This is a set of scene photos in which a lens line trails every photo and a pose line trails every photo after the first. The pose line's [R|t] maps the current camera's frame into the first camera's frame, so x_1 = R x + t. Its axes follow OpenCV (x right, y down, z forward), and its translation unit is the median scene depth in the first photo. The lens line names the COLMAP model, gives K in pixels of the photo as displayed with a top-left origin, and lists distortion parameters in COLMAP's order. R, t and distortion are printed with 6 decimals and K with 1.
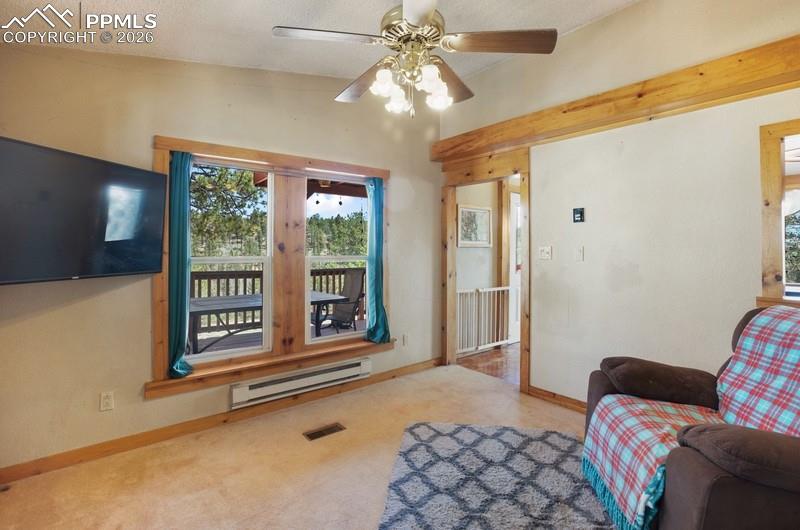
lens RADIAL K [[370.9, 0, 395.6], [0, 370.9, 256.4], [0, 0, 1]] dist [-0.030966, 0.000251]
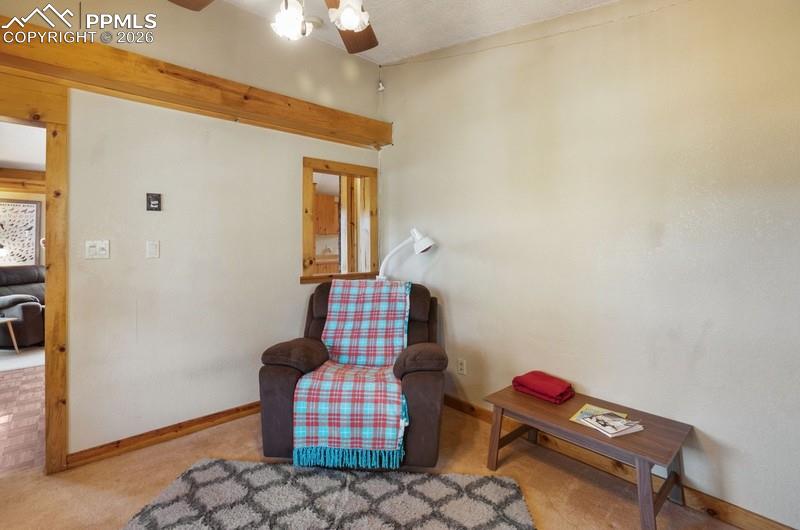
lens RADIAL K [[371.7, 0, 401.9], [0, 371.7, 243.6], [0, 0, 1]] dist [-0.029385, 0.000179]
pose [[-0.069282, -0.011165, 0.997535, -0.424205], [0.016900, 0.999781, 0.012364, -0.025821], [-0.997454, 0.017715, -0.069079, 0.628148]]
